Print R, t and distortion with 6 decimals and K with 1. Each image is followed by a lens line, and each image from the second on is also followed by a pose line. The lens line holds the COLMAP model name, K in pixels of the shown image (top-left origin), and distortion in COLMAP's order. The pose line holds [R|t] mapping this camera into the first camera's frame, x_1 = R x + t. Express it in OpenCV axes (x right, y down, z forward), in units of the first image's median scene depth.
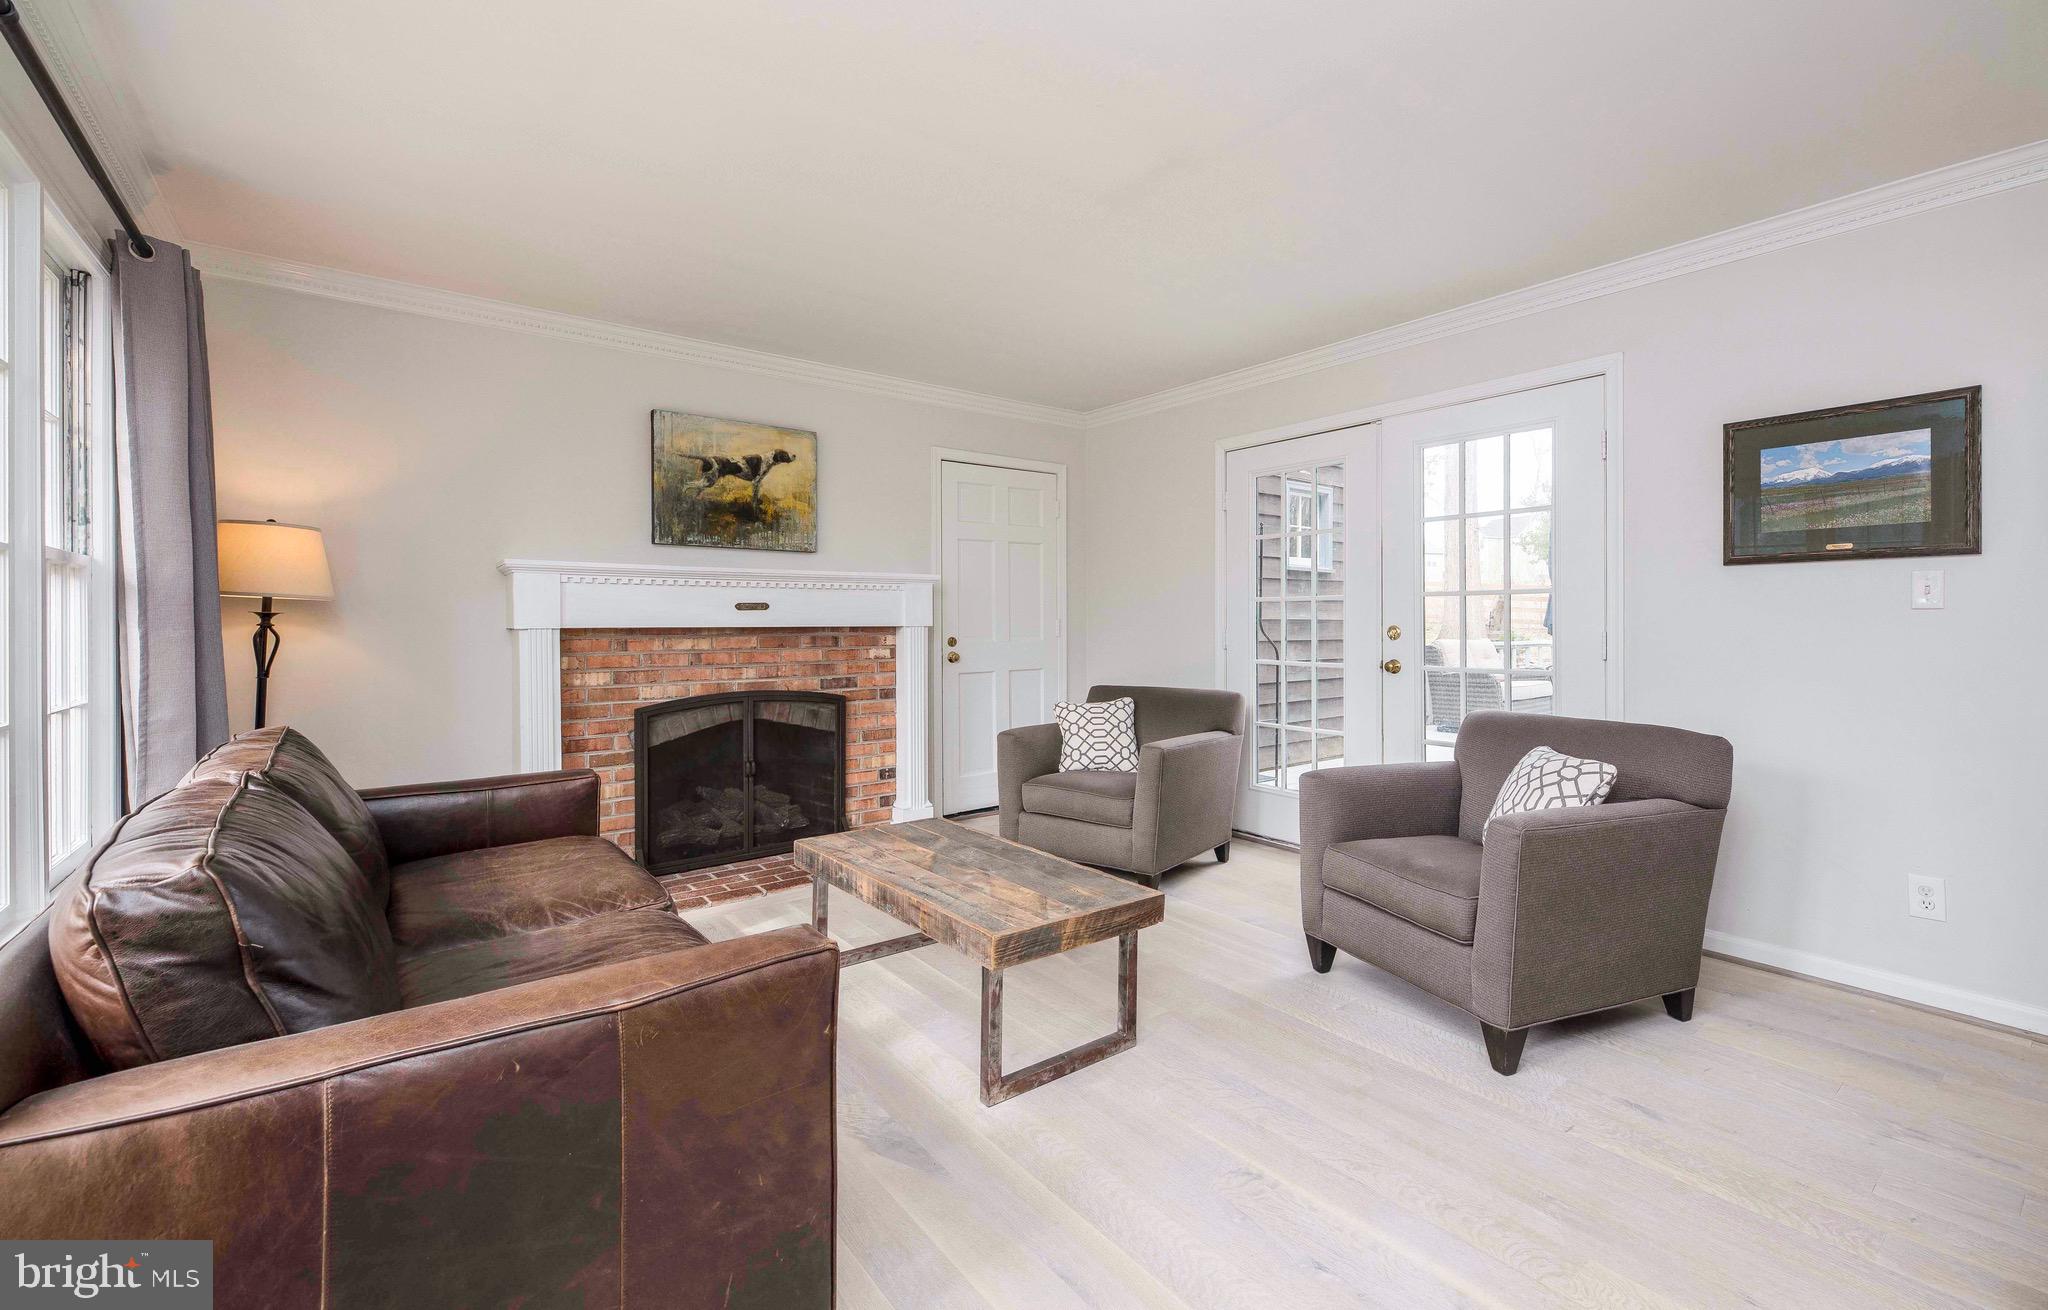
lens RADIAL K [[868.9, 0, 1078.6], [0, 868.9, 623.9], [0, 0, 1]] dist [0.002031, -0.000831]
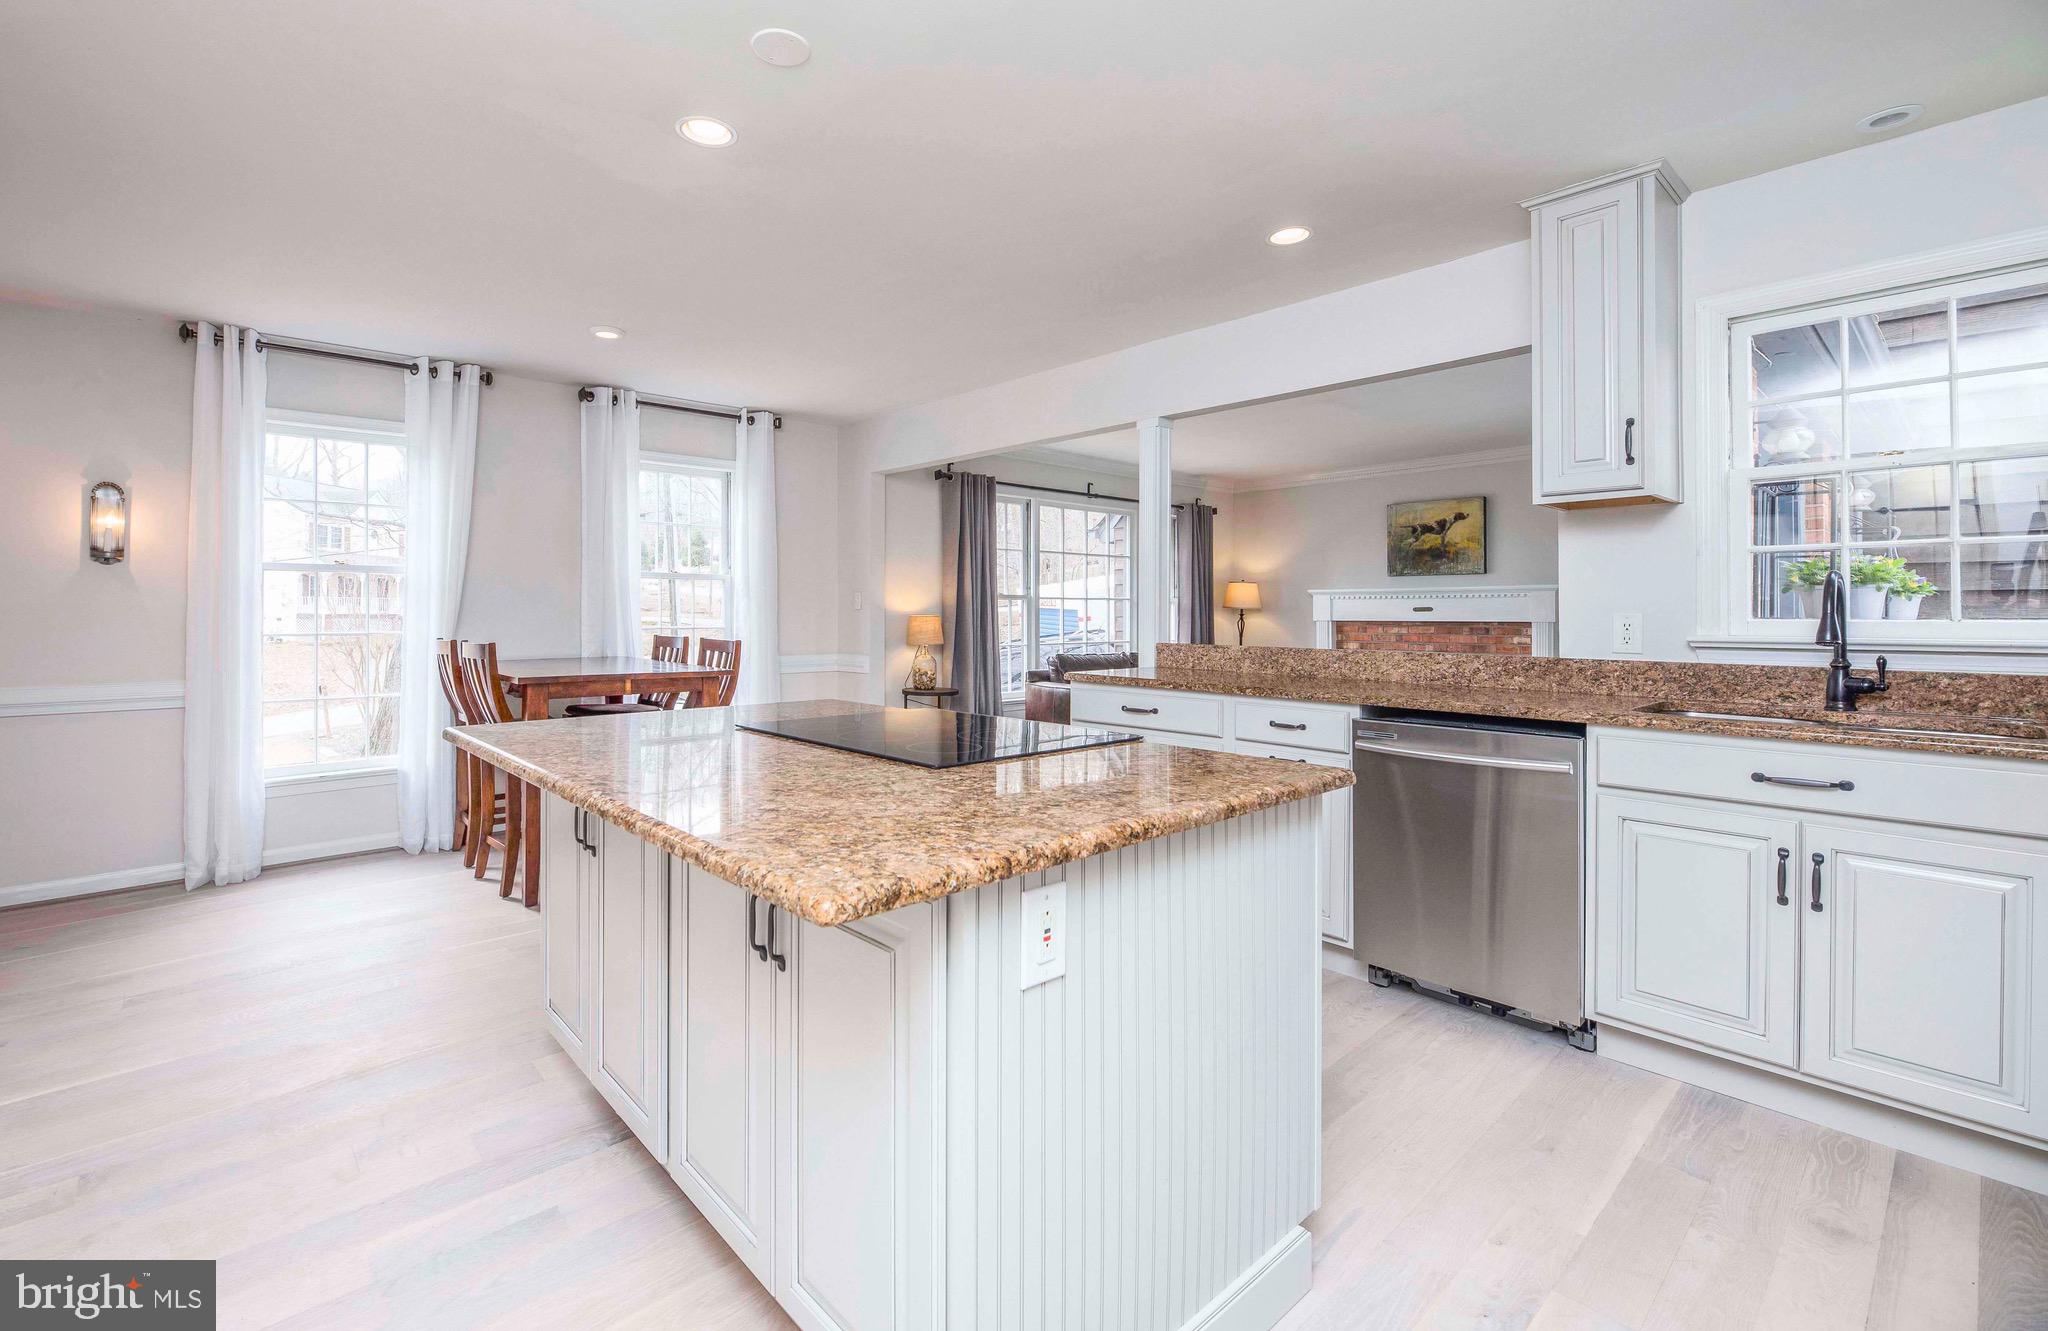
lens RADIAL K [[893.3, 0, 971.0], [0, 893.3, 612.6], [0, 0, 1]] dist [0.001138, -0.000093]
pose [[0.044713, -0.000390, -0.999000, 1.349979], [-0.005173, 0.999986, -0.000622, -0.007579], [0.998986, 0.005196, 0.044711, 0.015369]]
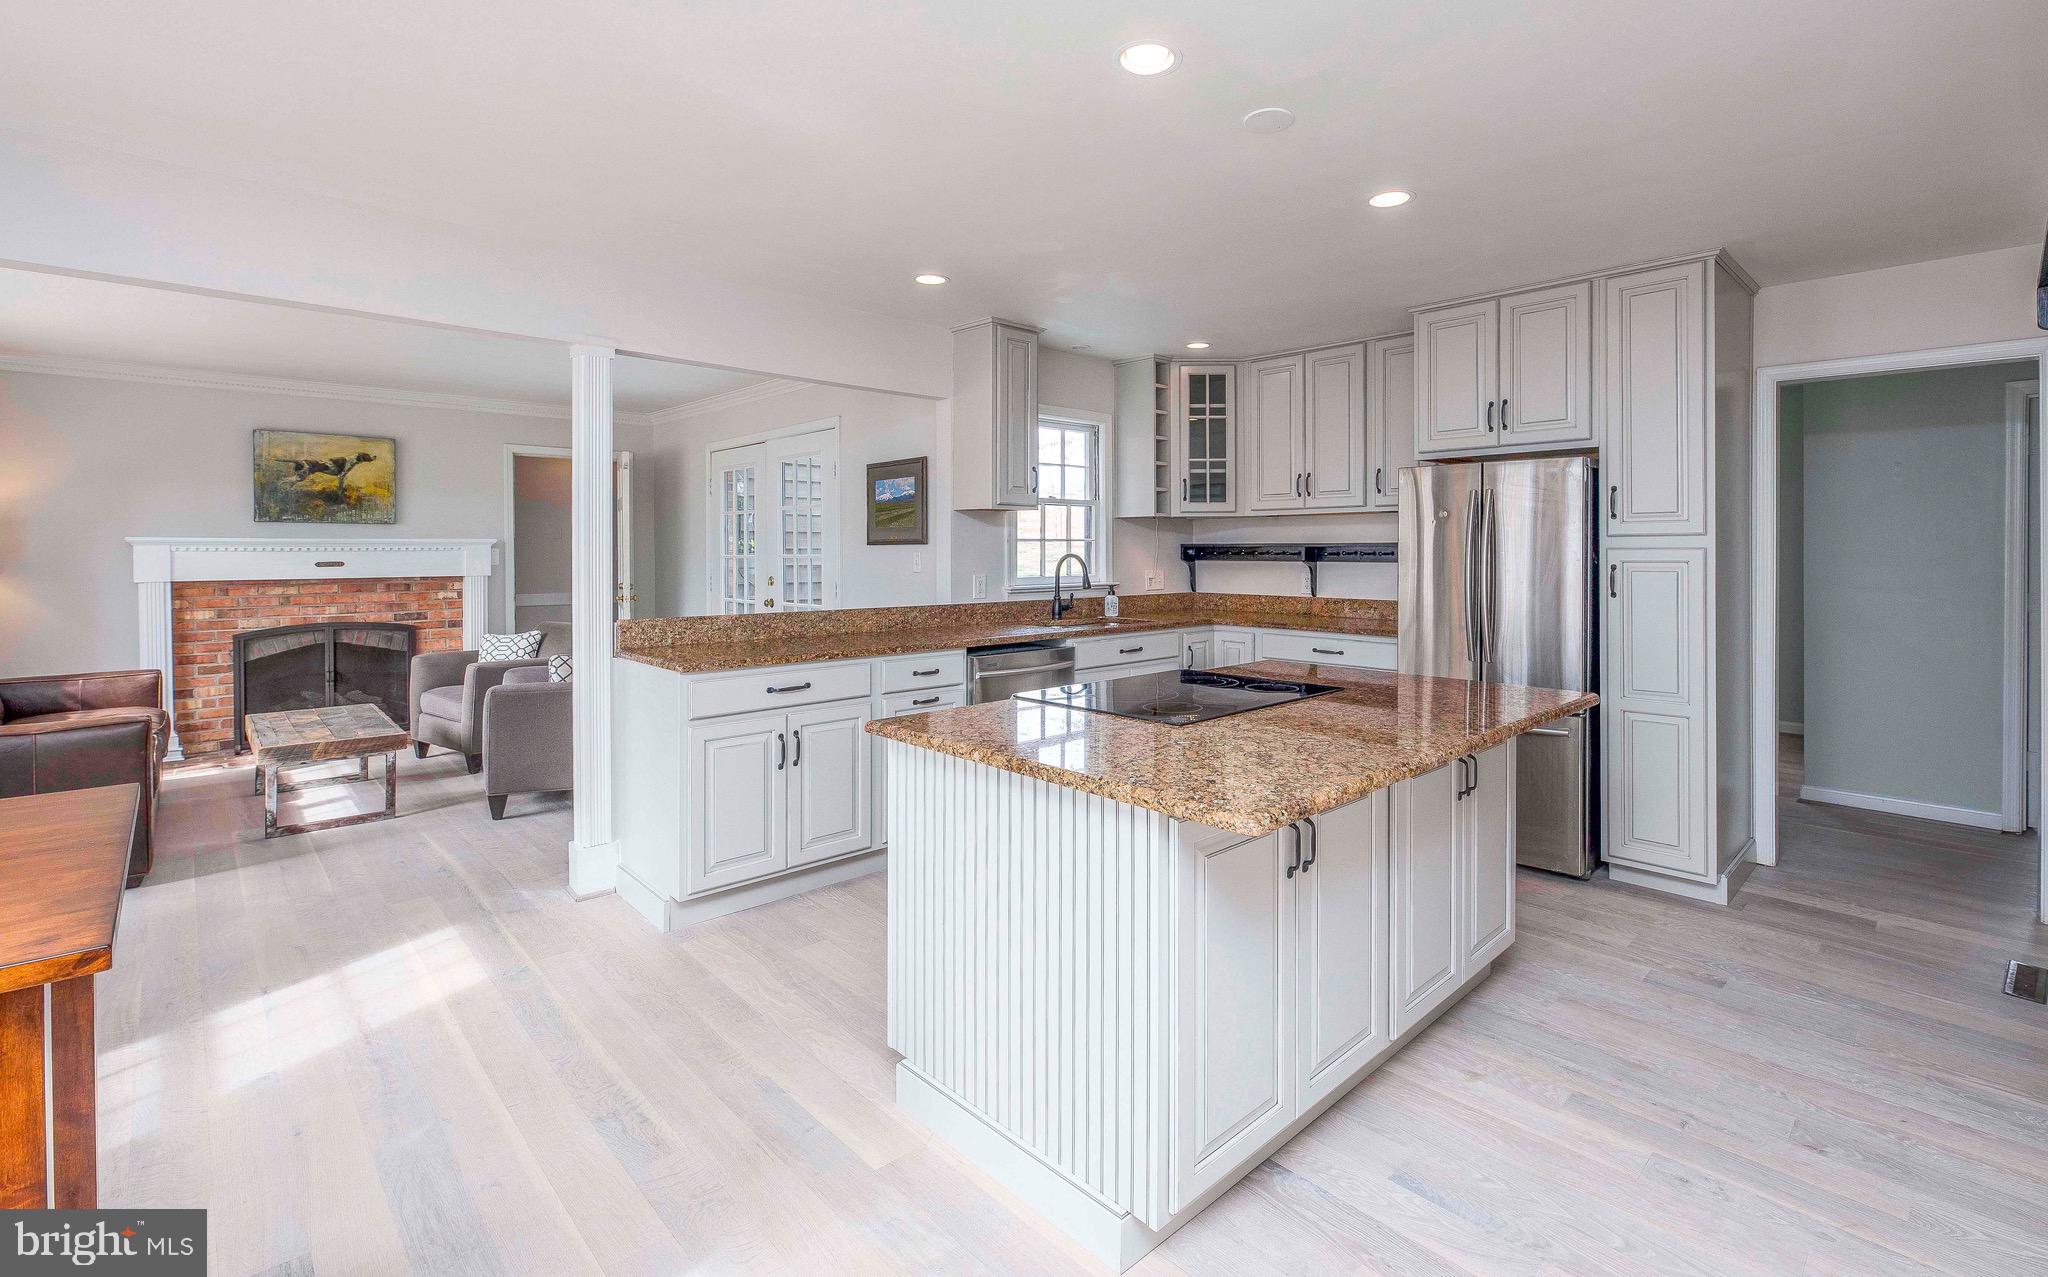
lens RADIAL K [[904.9, 0, 1072.4], [0, 904.9, 550.6], [0, 0, 1]] dist [-0.000871, -0.005641]
pose [[0.995241, -0.001526, 0.097428, 0.700597], [0.001693, 0.999997, -0.001631, -0.037758], [-0.097425, 0.001788, 0.995241, -0.609786]]
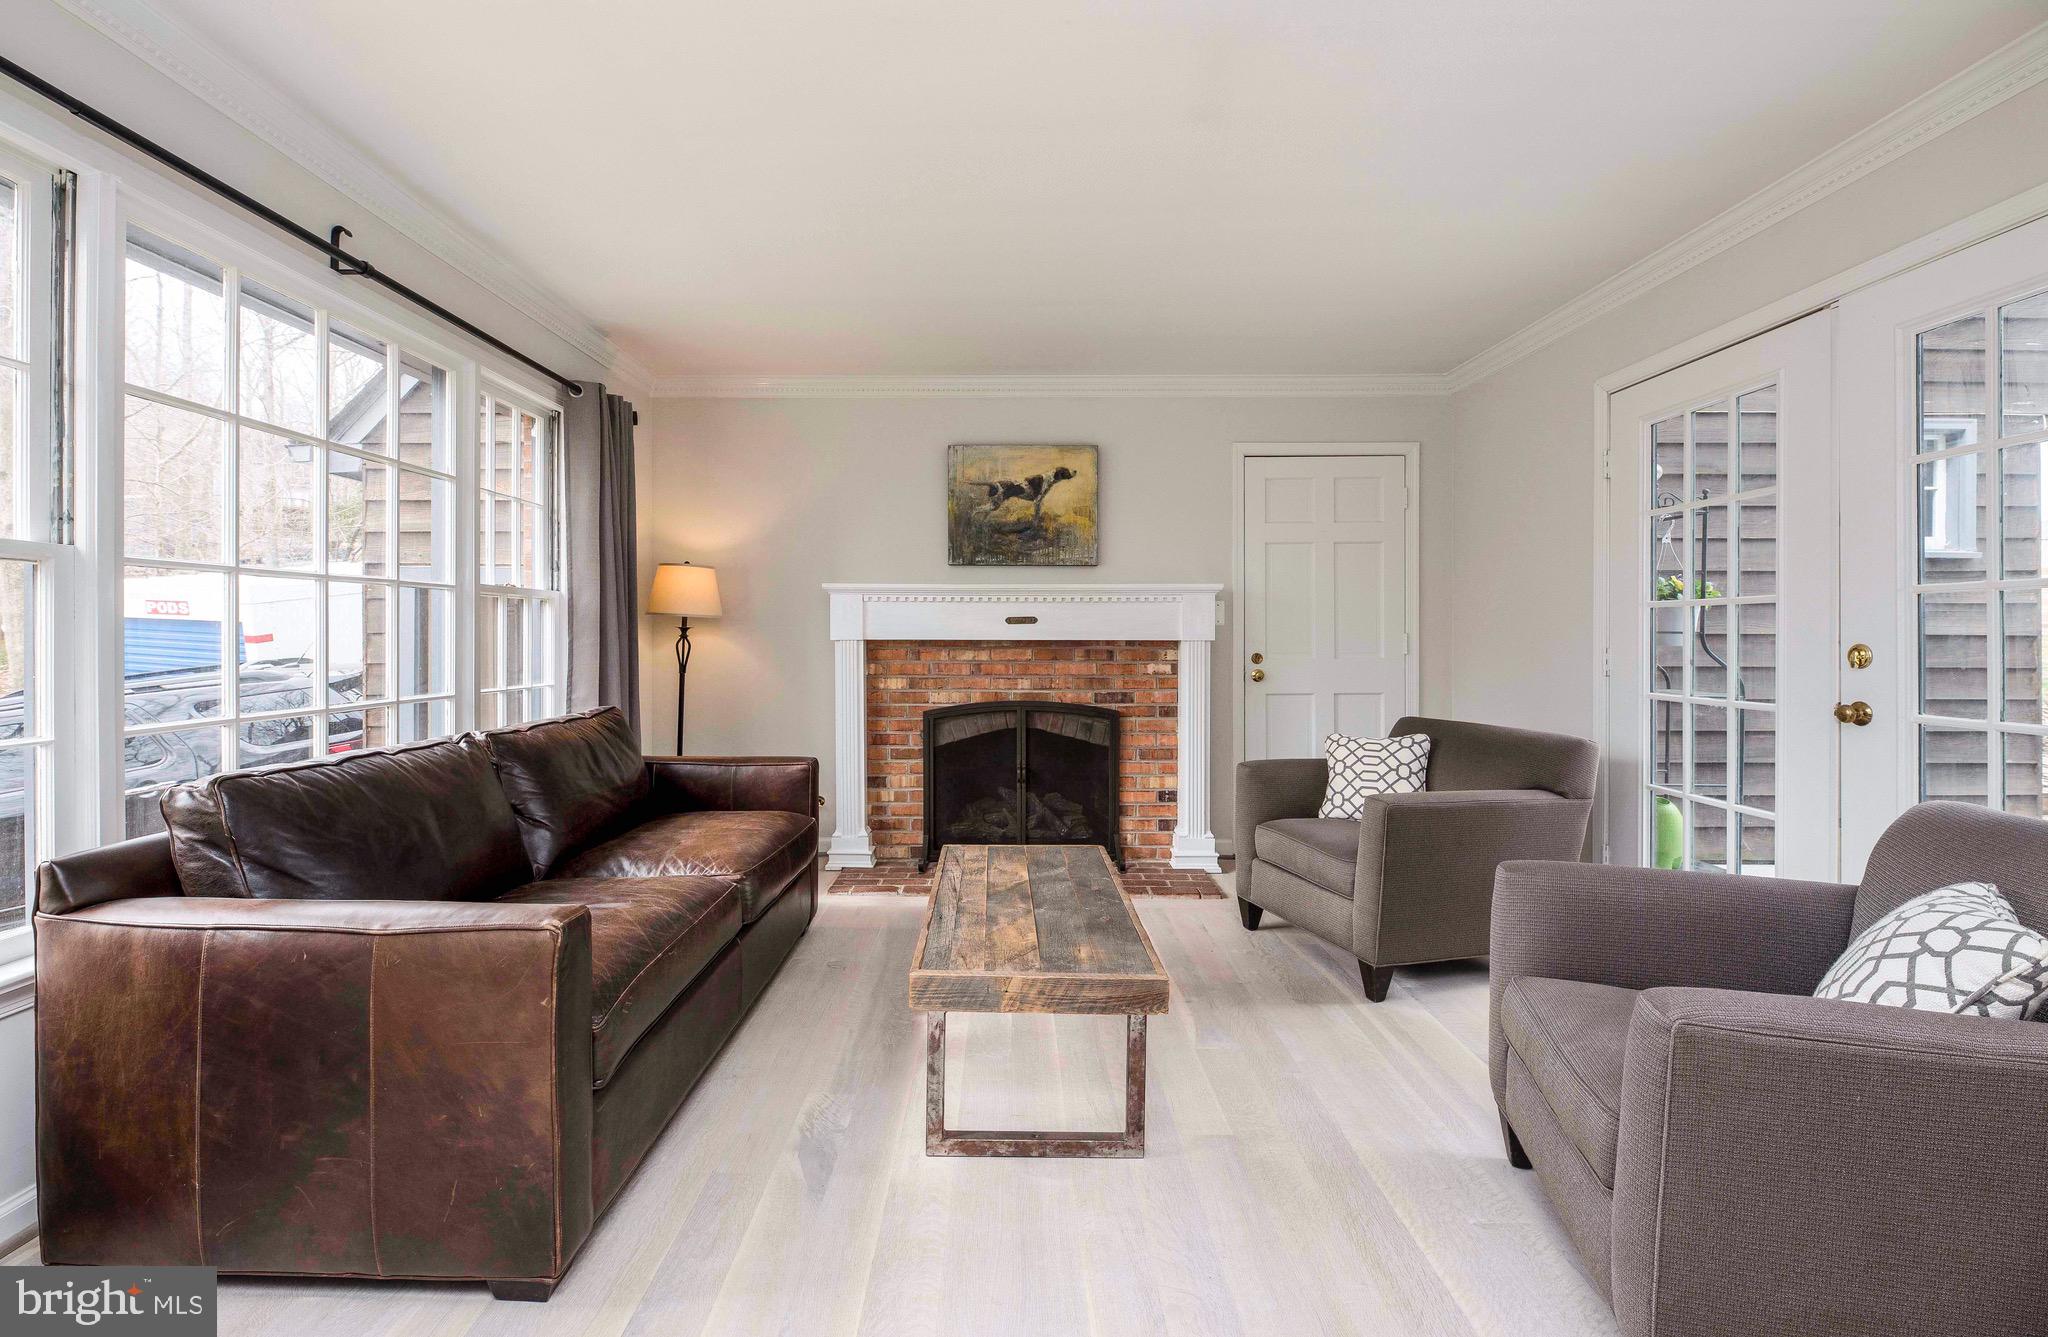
lens RADIAL K [[882.9, 0, 1004.8], [0, 882.9, 637.8], [0, 0, 1]] dist [0.001023, -0.005000]
pose [[0.772427, 0.004739, -0.635086, 0.280746], [-0.005368, 0.999985, 0.000933, 0.000078], [0.635081, 0.002688, 0.772441, 0.161984]]
